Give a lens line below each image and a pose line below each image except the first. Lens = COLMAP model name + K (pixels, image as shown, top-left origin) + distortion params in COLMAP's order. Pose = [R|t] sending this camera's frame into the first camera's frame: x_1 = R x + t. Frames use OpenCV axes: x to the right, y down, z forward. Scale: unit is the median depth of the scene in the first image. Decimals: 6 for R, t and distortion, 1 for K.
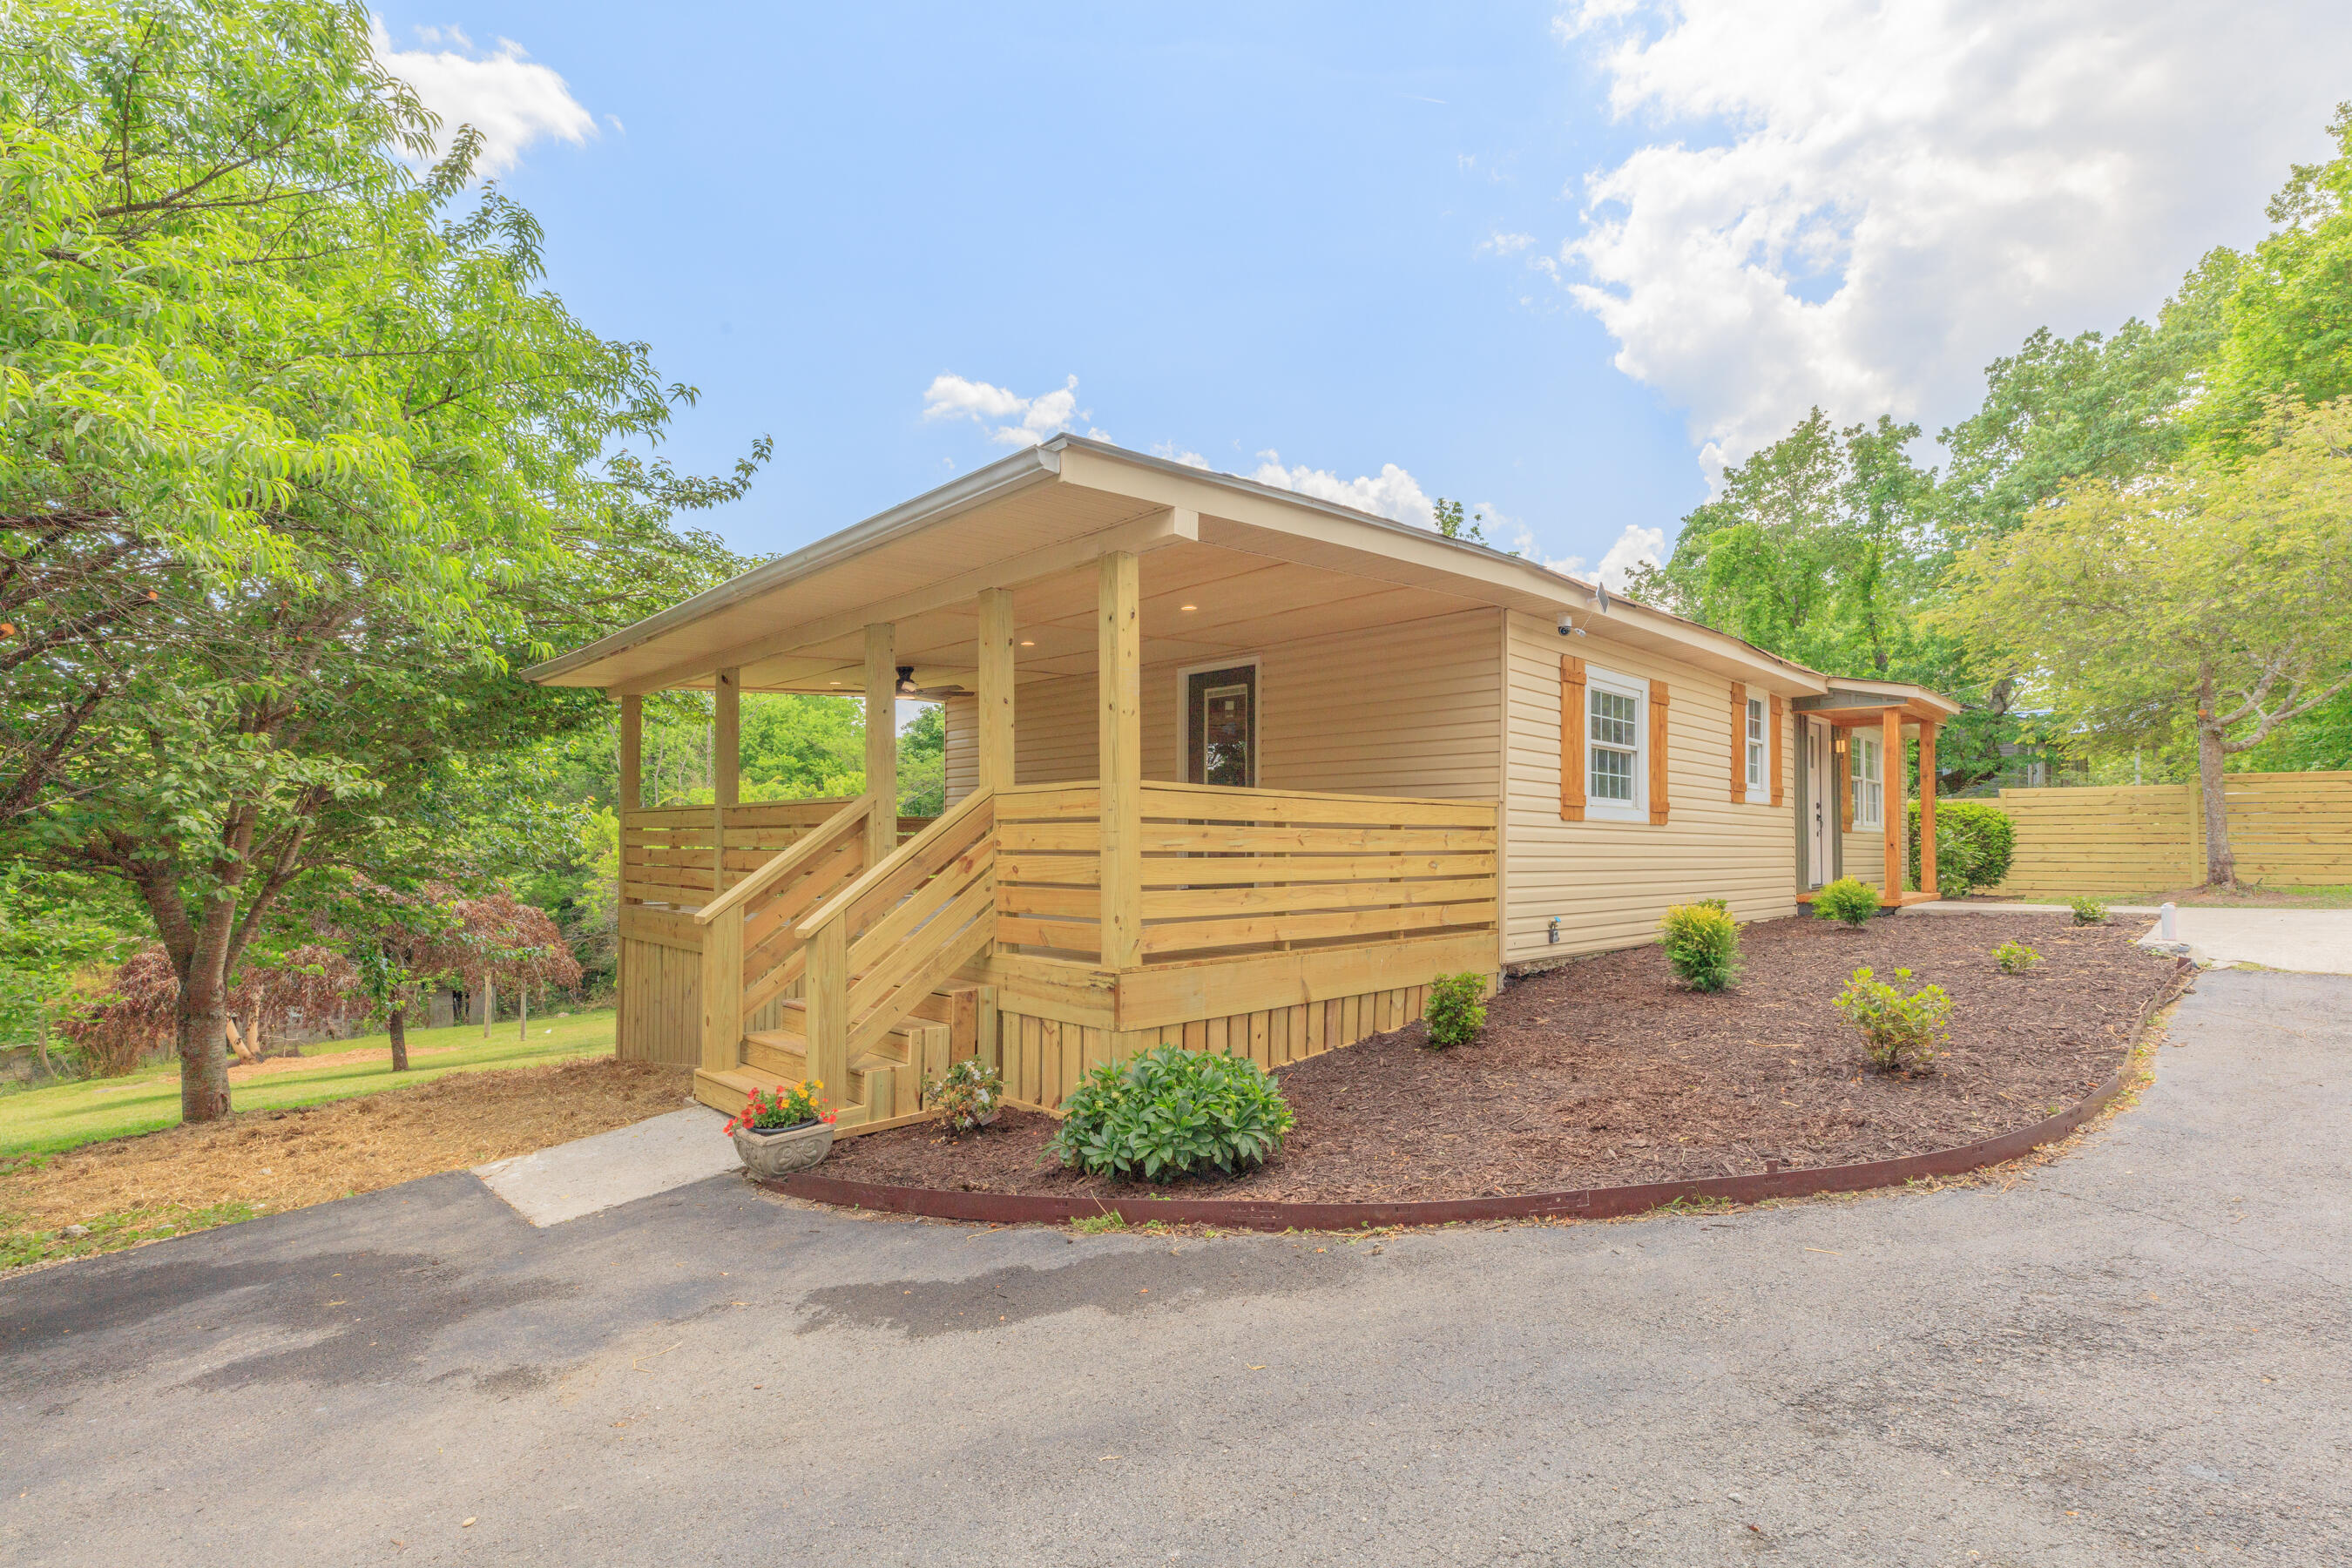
lens RADIAL K [[1093.3, 0, 1184.6], [0, 1093.3, 823.0], [0, 0, 1]] dist [0.001338, 0.000248]
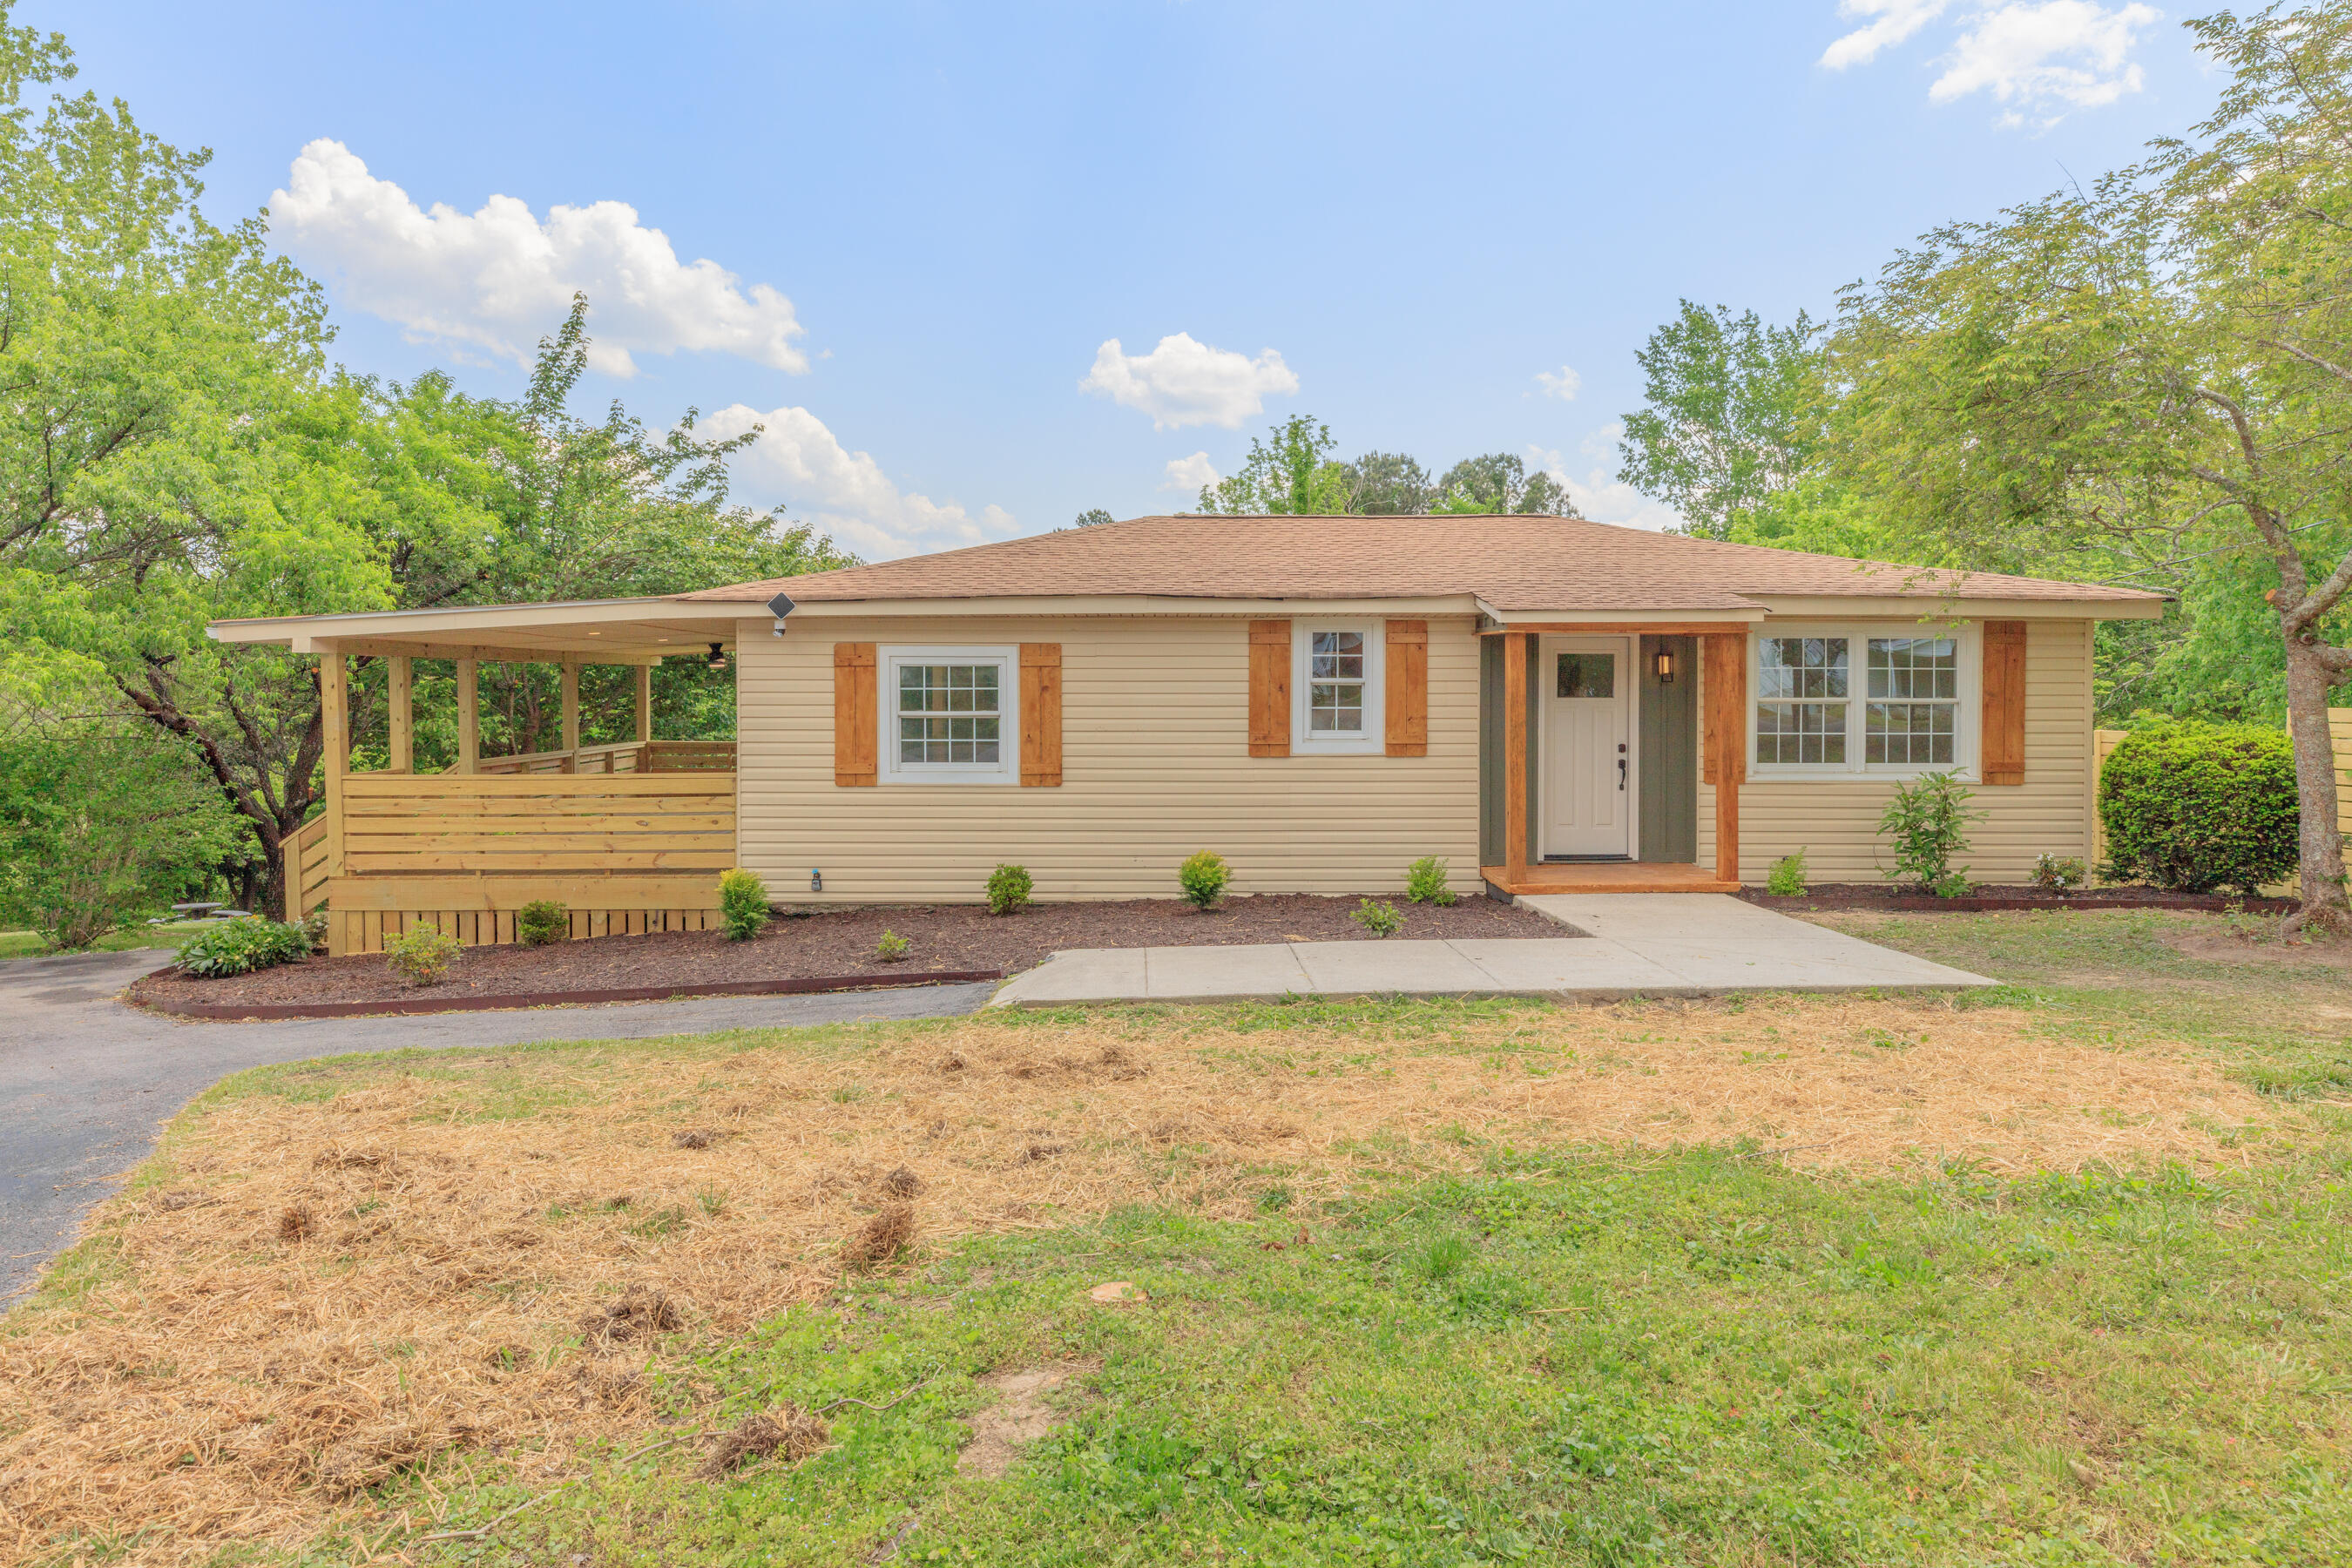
lens RADIAL K [[1365.7, 0, 1174.5], [0, 1365.7, 722.3], [0, 0, 1]] dist [0.011128, -0.001447]
pose [[0.711416, 0.013827, -0.702636, 1.574719], [0.019725, 0.999020, 0.039631, -0.117761], [0.702495, -0.042053, 0.710445, 0.217403]]
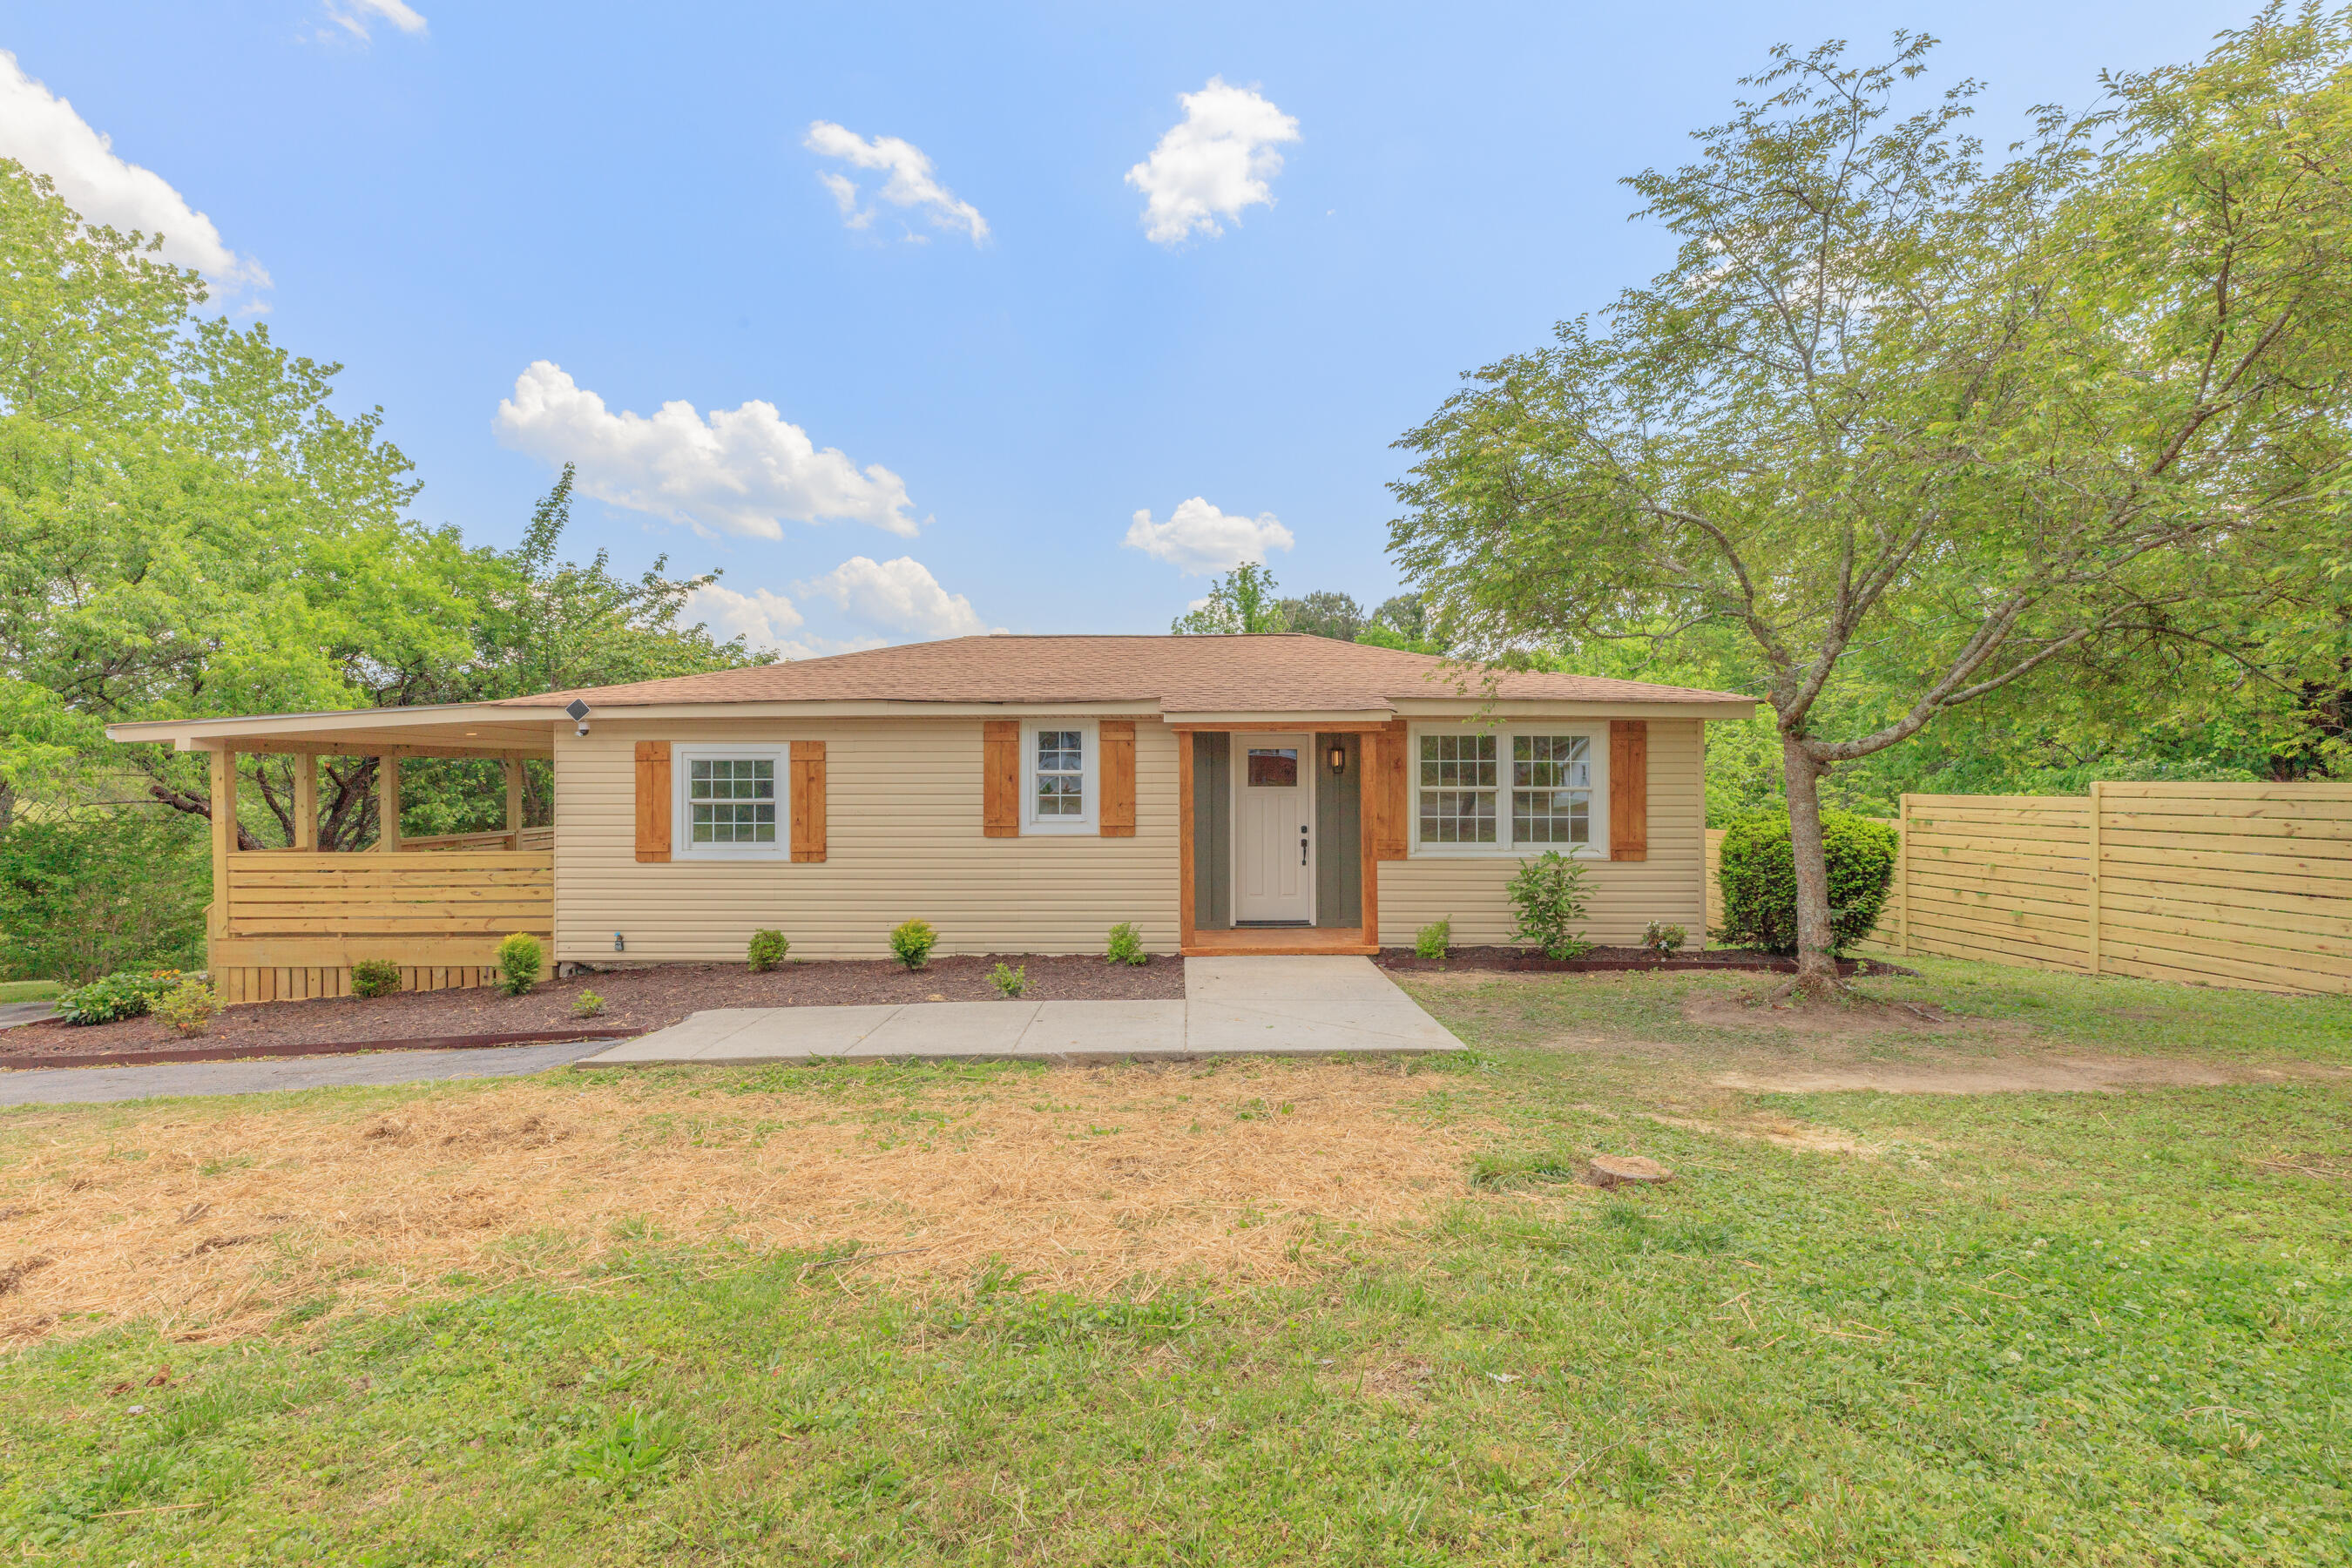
lens RADIAL K [[1063.0, 0, 1183.8], [0, 1063.0, 764.5], [0, 0, 1]] dist [0.003701, 0.000867]
pose [[0.695486, -0.013326, -0.718416, 1.738677], [0.021737, 0.999761, 0.002499, -0.110937], [0.718211, -0.017354, 0.695609, 0.548462]]
